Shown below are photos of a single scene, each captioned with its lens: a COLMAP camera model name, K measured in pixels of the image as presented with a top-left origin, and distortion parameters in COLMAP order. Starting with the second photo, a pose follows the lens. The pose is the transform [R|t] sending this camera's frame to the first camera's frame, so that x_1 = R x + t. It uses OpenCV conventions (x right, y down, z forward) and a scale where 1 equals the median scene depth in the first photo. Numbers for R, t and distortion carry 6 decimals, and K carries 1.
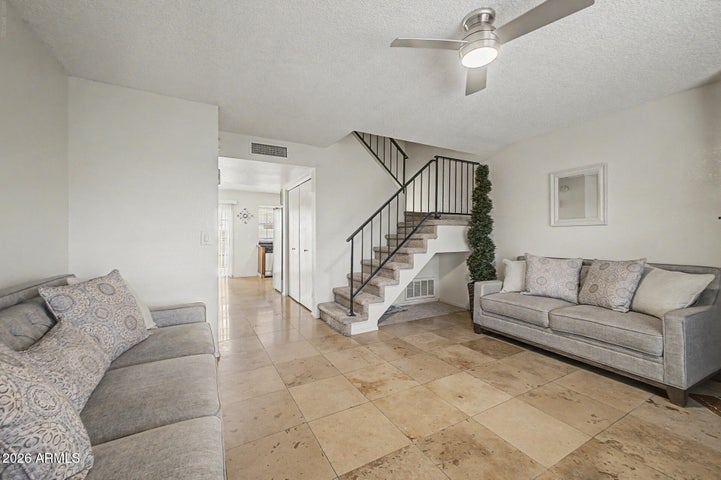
lens RADIAL K [[289.6, 0, 363.5], [0, 289.6, 235.8], [0, 0, 1]] dist [0.014195, -0.004016]
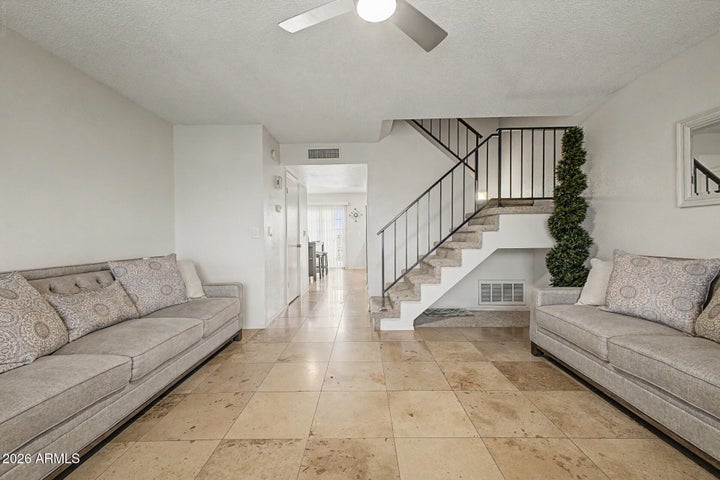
lens RADIAL K [[289.2, 0, 361.3], [0, 289.2, 236.1], [0, 0, 1]] dist [0.014195, -0.004016]
pose [[0.864321, -0.008884, -0.502862, 0.385988], [0.011751, 0.999928, 0.002533, 0.020260], [0.502803, -0.008099, 0.864363, 0.125733]]
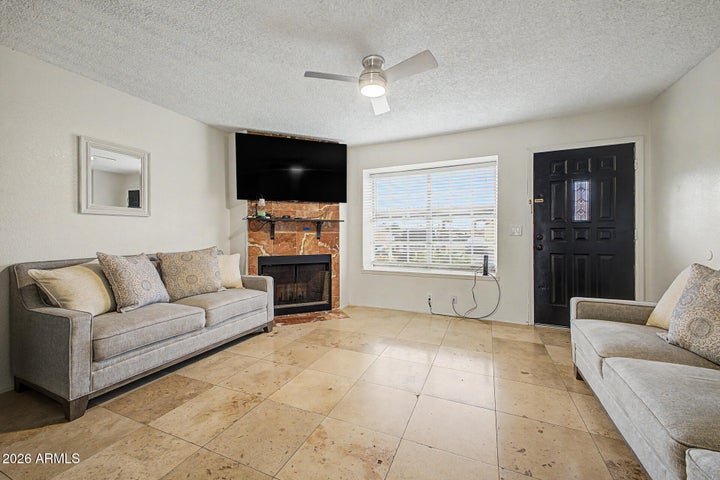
lens RADIAL K [[289.2, 0, 362.6], [0, 289.2, 236.8], [0, 0, 1]] dist [0.014195, -0.004016]
pose [[-0.604994, -0.004708, 0.796216, -0.307091], [0.003702, 0.999955, 0.008726, 0.021077], [-0.796221, 0.008227, -0.604949, 0.911627]]
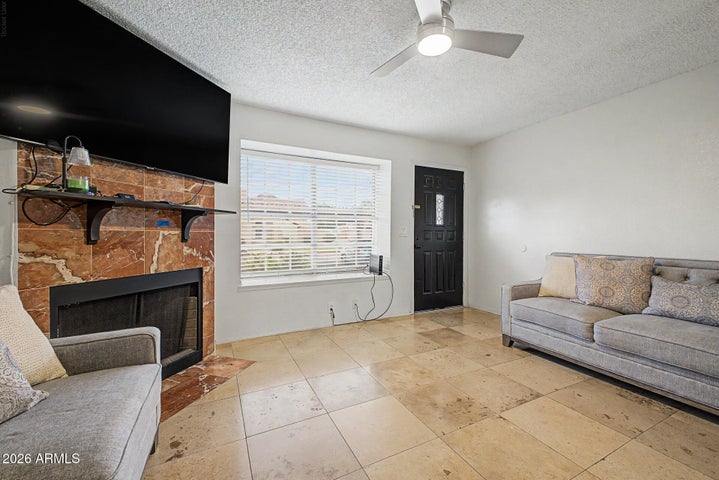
lens RADIAL K [[288.8, 0, 364.0], [0, 288.8, 236.9], [0, 0, 1]] dist [0.014195, -0.004016]
pose [[-0.999432, -0.004479, 0.033387, 0.303576], [-0.004209, 0.999958, 0.008152, 0.020785], [-0.033422, 0.008007, -0.999409, 0.996461]]
